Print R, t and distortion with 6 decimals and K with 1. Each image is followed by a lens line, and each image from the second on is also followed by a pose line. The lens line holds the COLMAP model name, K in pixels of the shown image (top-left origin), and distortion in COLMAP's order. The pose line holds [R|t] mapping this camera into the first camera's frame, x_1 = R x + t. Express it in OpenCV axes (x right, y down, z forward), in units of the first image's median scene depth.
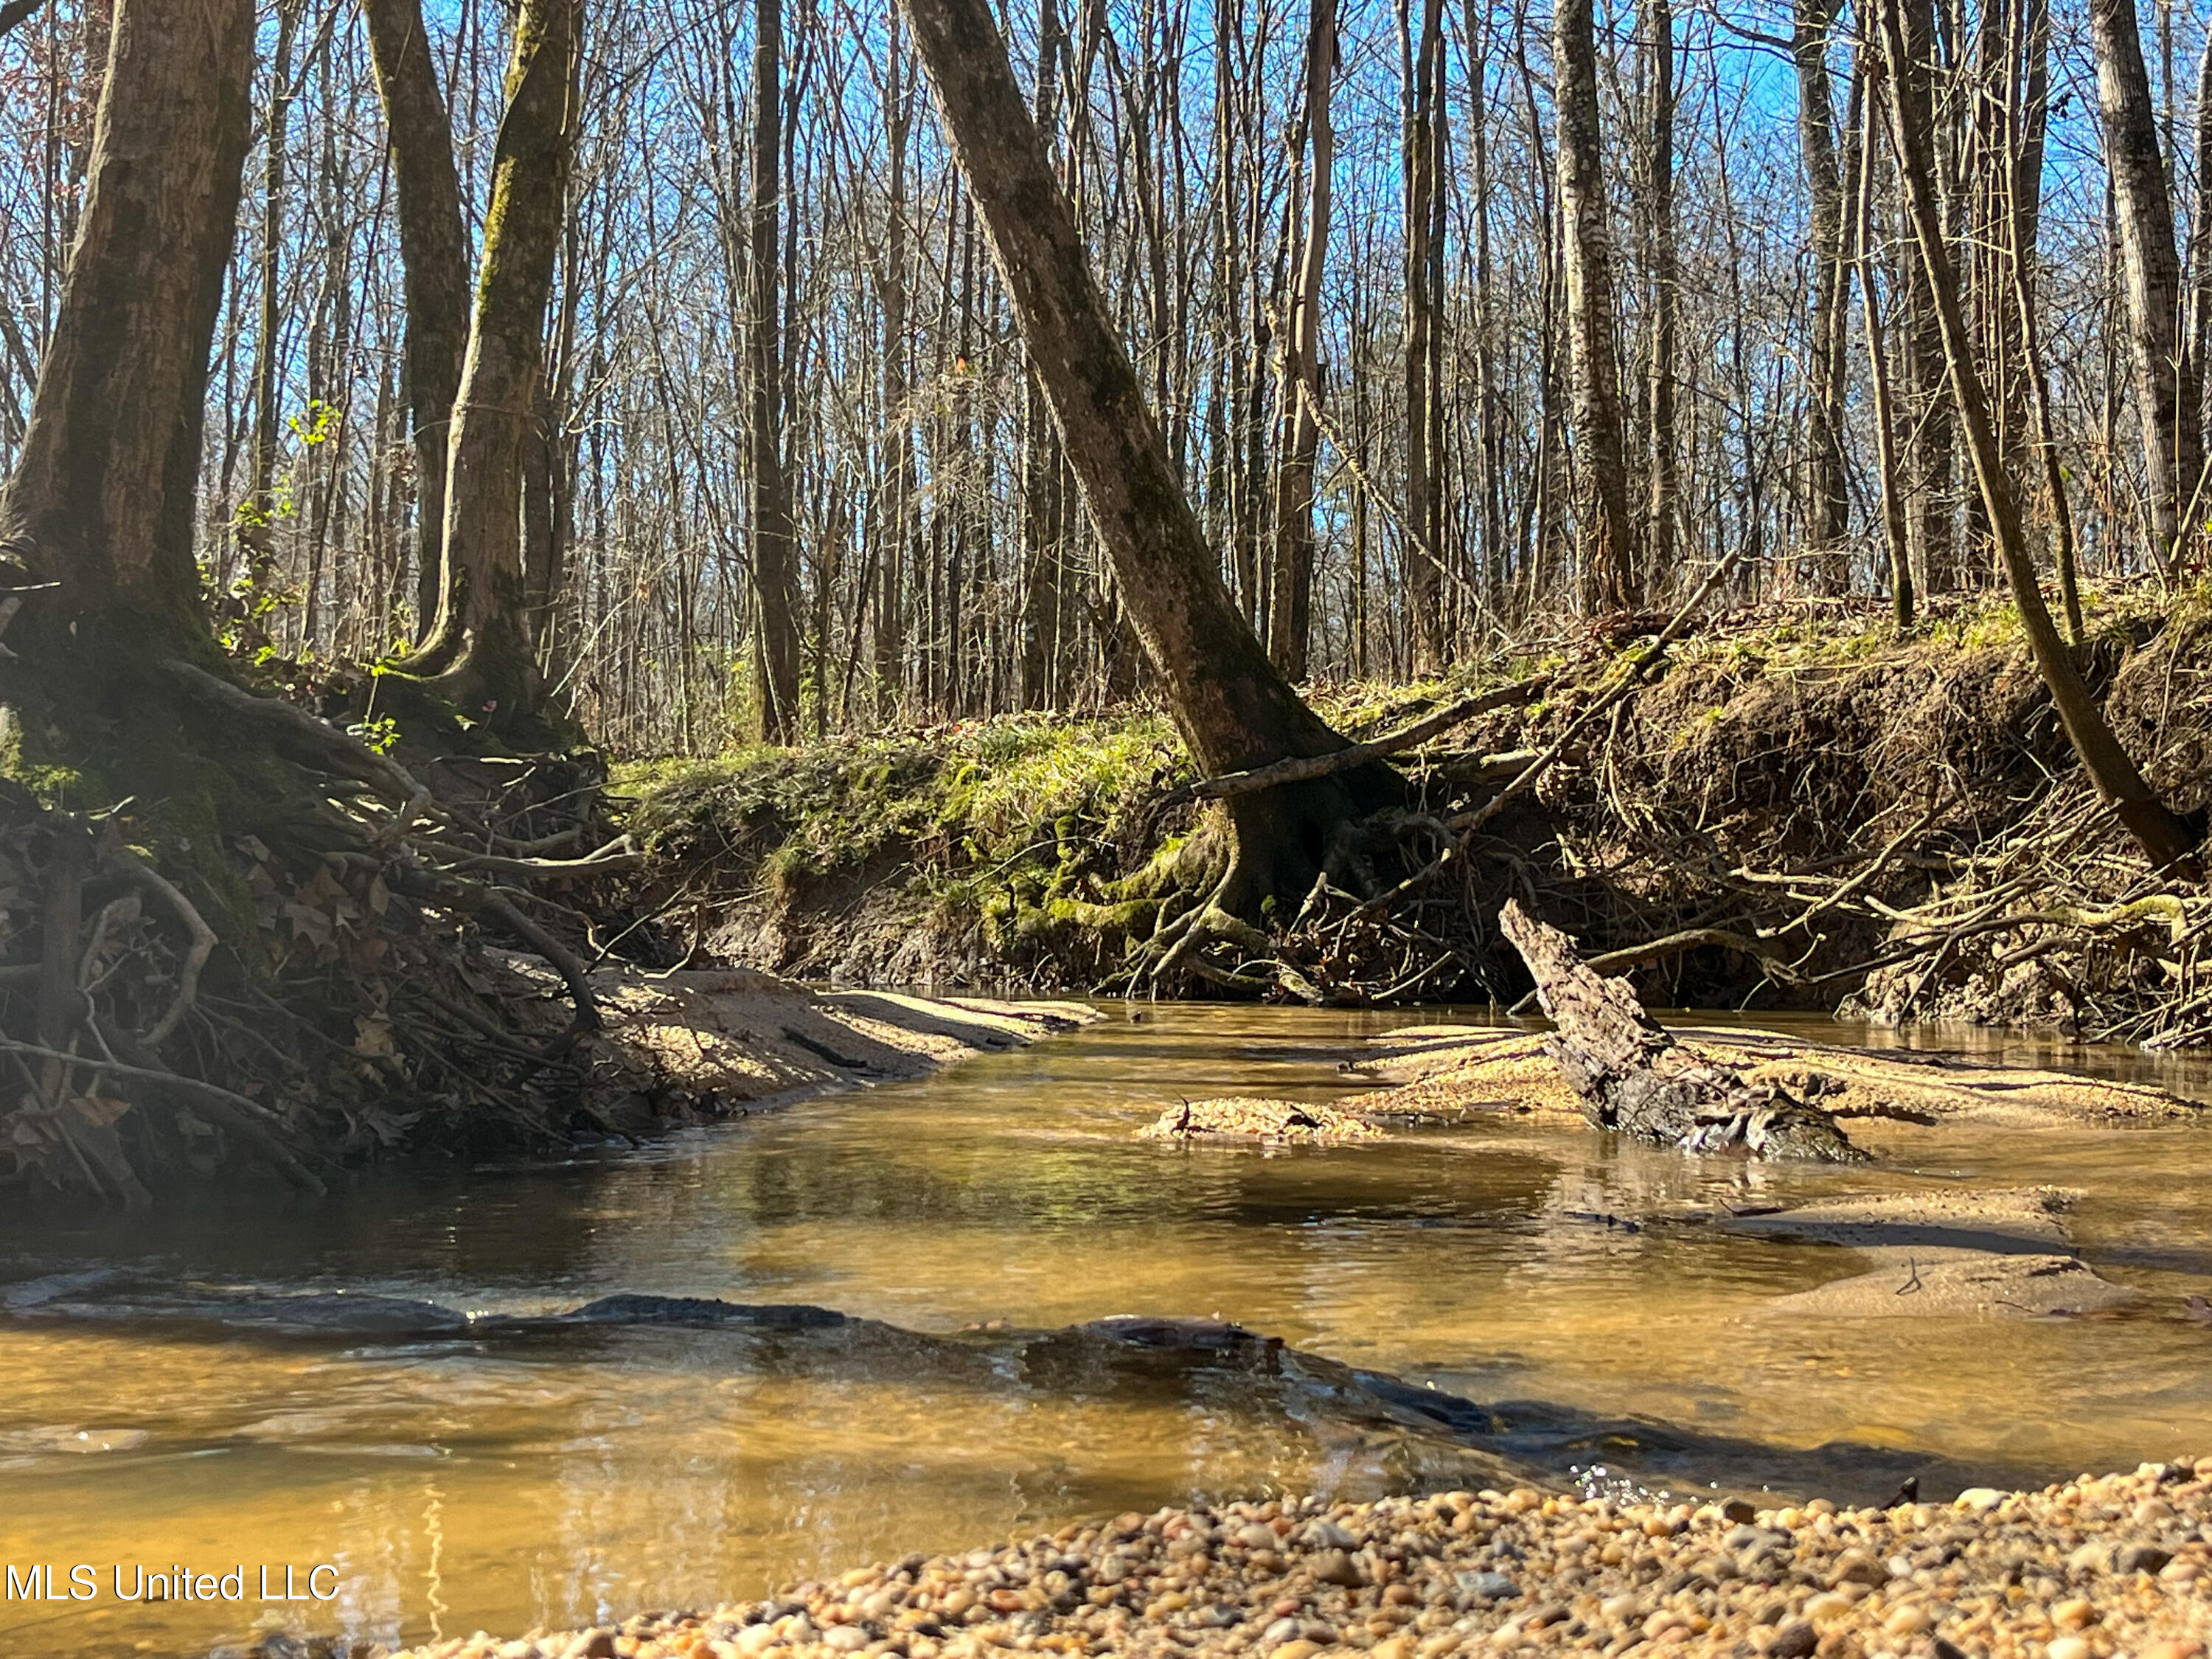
lens RADIAL K [[3175.2, 0, 1107.8], [0, 3175.2, 829.7], [0, 0, 1]] dist [0.041989, 0.000000]
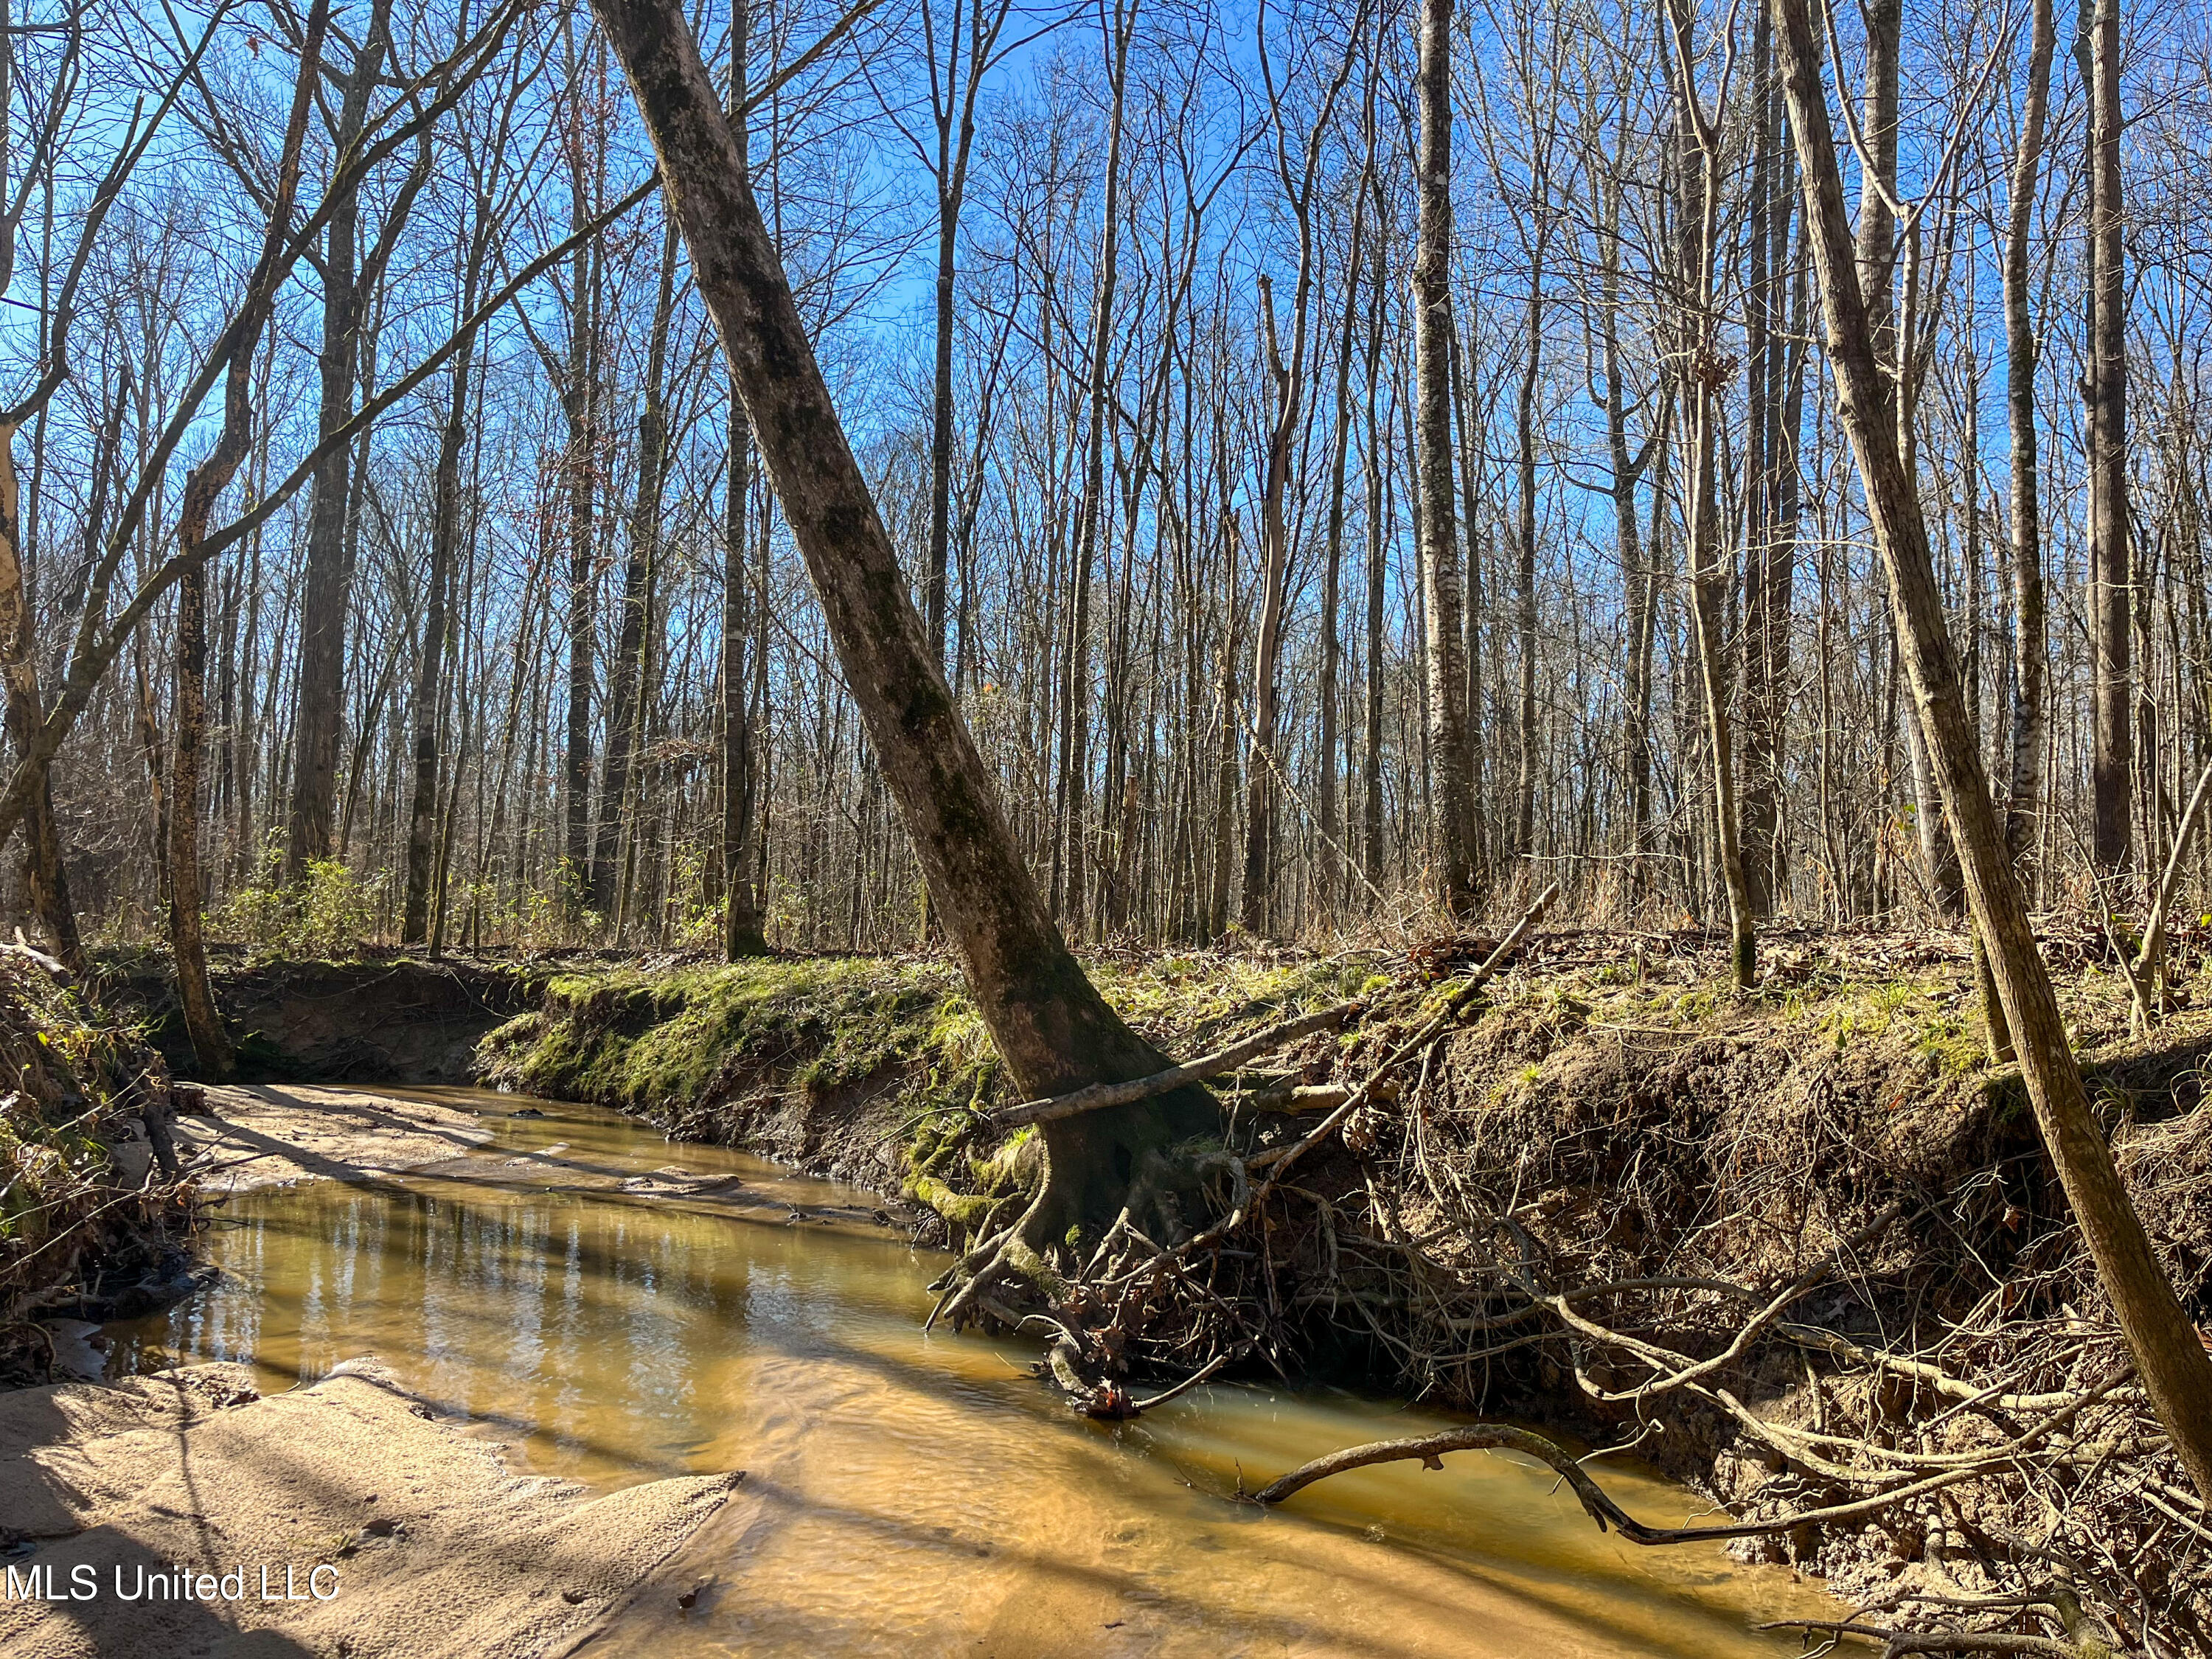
lens RADIAL K [[1684.9, 0, 1102.6], [0, 1684.9, 831.4], [0, 0, 1]] dist [0.042758, -0.083655]
pose [[0.996595, 0.011819, -0.081598, 0.102824], [-0.016608, 0.998163, -0.058266, -0.072141], [0.080759, 0.059423, 0.994961, 0.483743]]
